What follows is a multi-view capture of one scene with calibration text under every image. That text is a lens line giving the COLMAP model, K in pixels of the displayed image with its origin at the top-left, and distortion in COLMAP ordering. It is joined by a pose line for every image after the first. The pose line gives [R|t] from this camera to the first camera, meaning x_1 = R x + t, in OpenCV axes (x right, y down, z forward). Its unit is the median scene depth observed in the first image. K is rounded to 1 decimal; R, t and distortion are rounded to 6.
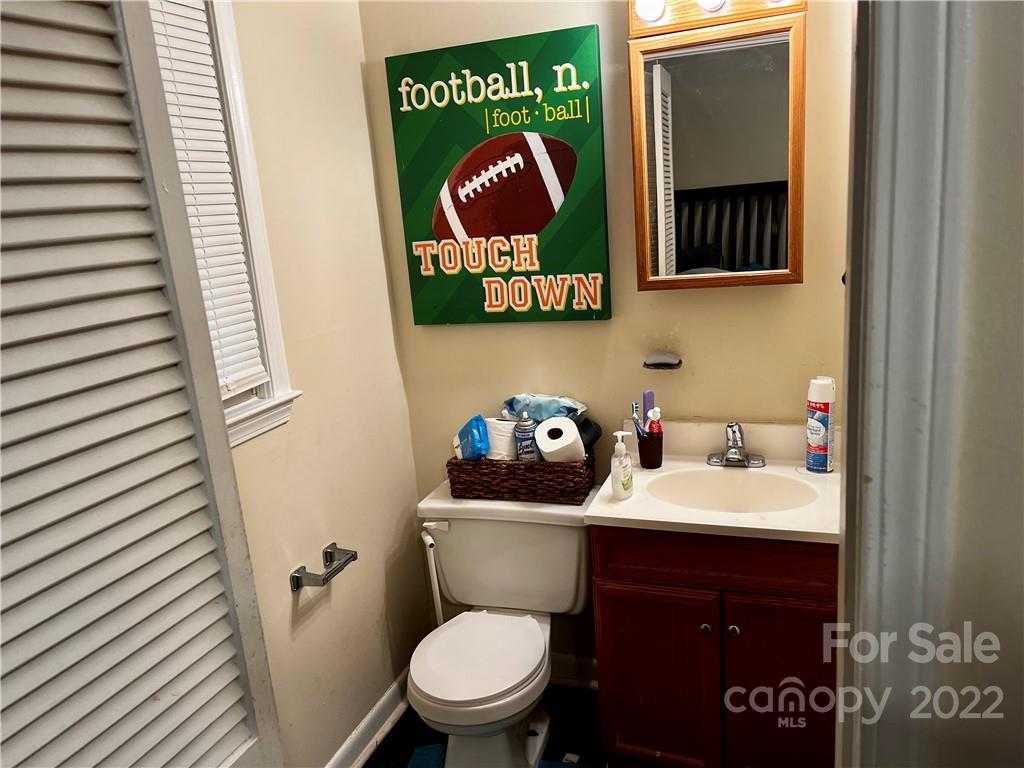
lens RADIAL K [[772.9, 0, 515.7], [0, 772.9, 384.6], [0, 0, 1]] dist [0.033011, -0.002052]
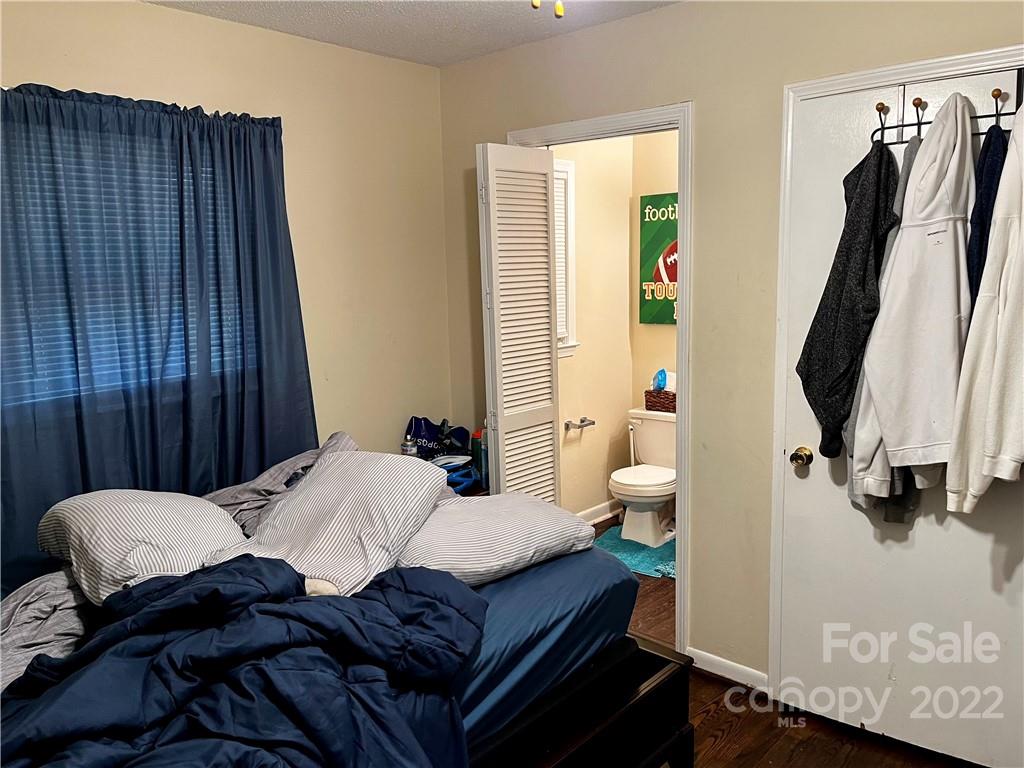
lens RADIAL K [[772.9, 0, 509.3], [0, 772.9, 380.1], [0, 0, 1]] dist [0.033011, -0.002052]
pose [[0.924857, 0.113919, -0.362852, 0.316689], [-0.139814, 0.989117, -0.045827, 0.217010], [0.353682, 0.093115, 0.930719, -1.019134]]
